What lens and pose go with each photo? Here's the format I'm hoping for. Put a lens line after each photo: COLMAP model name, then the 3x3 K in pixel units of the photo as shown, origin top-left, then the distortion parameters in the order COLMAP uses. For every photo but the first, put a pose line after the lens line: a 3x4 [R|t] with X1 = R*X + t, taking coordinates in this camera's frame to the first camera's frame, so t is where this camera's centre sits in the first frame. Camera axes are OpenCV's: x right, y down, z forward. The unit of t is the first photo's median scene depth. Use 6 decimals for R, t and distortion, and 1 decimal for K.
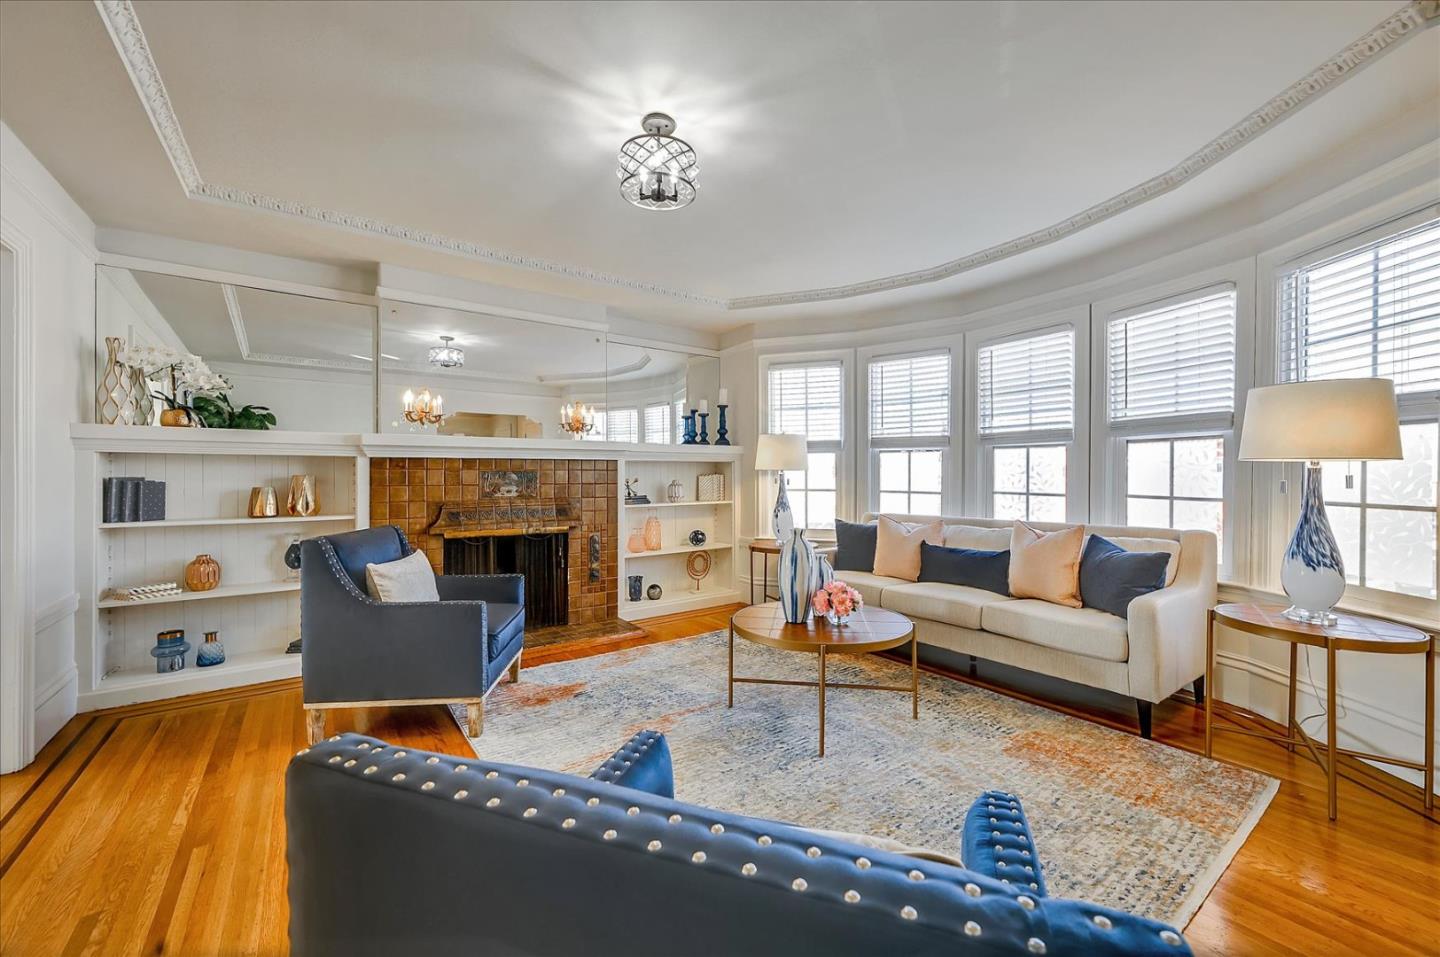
lens RADIAL K [[570.3, 0, 709.9], [0, 570.3, 469.8], [0, 0, 1]] dist [0.001030, -0.000098]
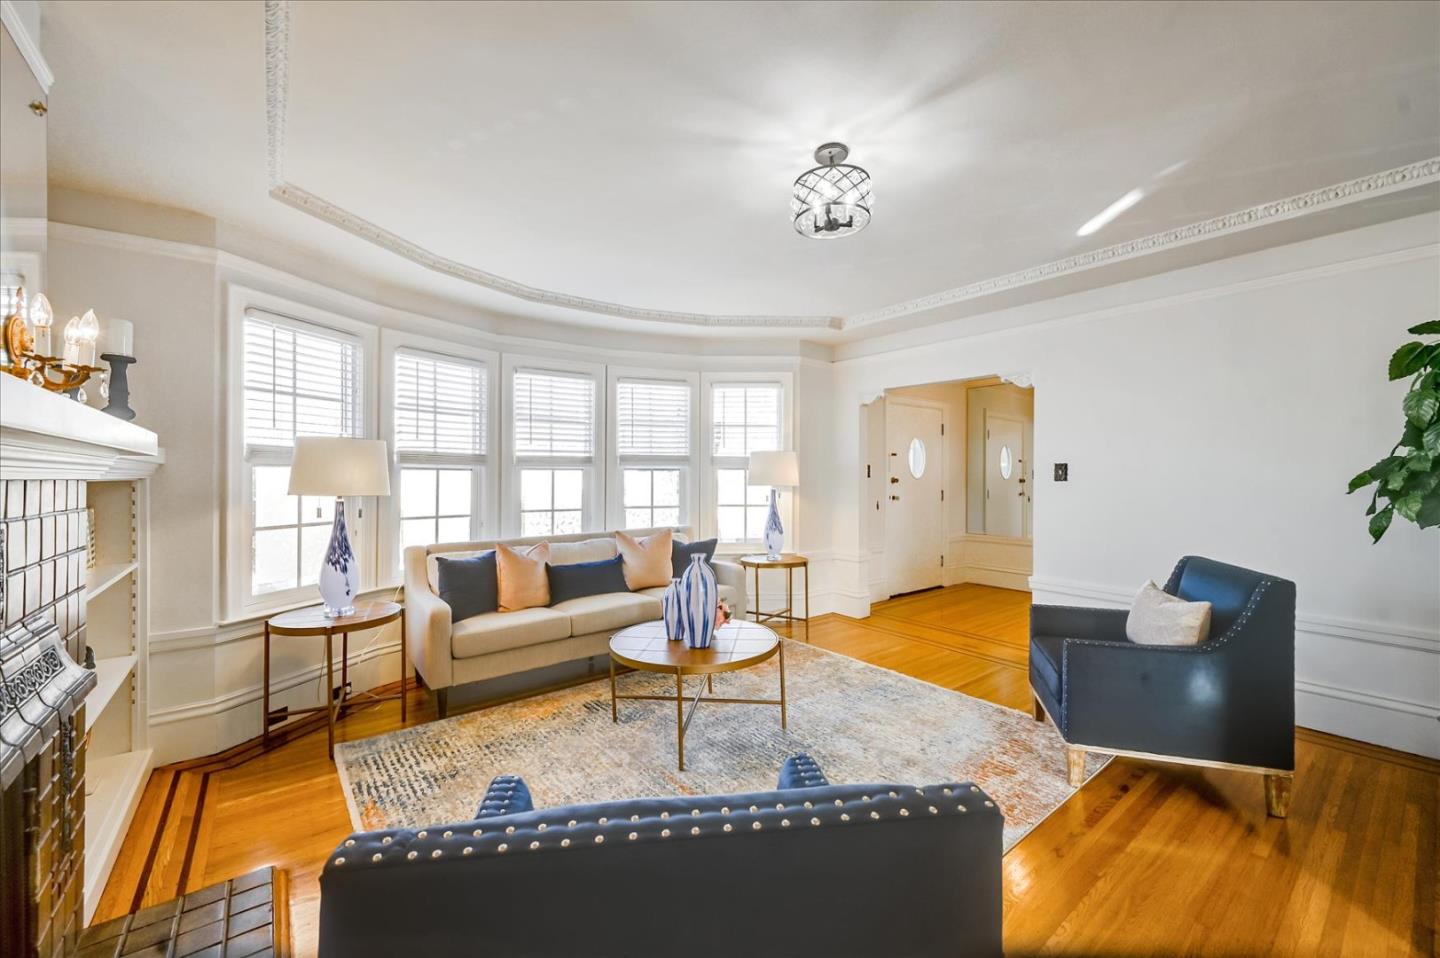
lens RADIAL K [[570.3, 0, 709.9], [0, 570.3, 470.3], [0, 0, 1]] dist [0.001030, -0.000098]
pose [[-0.040960, 0.039927, 0.998363, -0.629395], [0.015711, 0.999103, -0.039312, 0.010973], [-0.999037, 0.014075, -0.041550, 0.761811]]
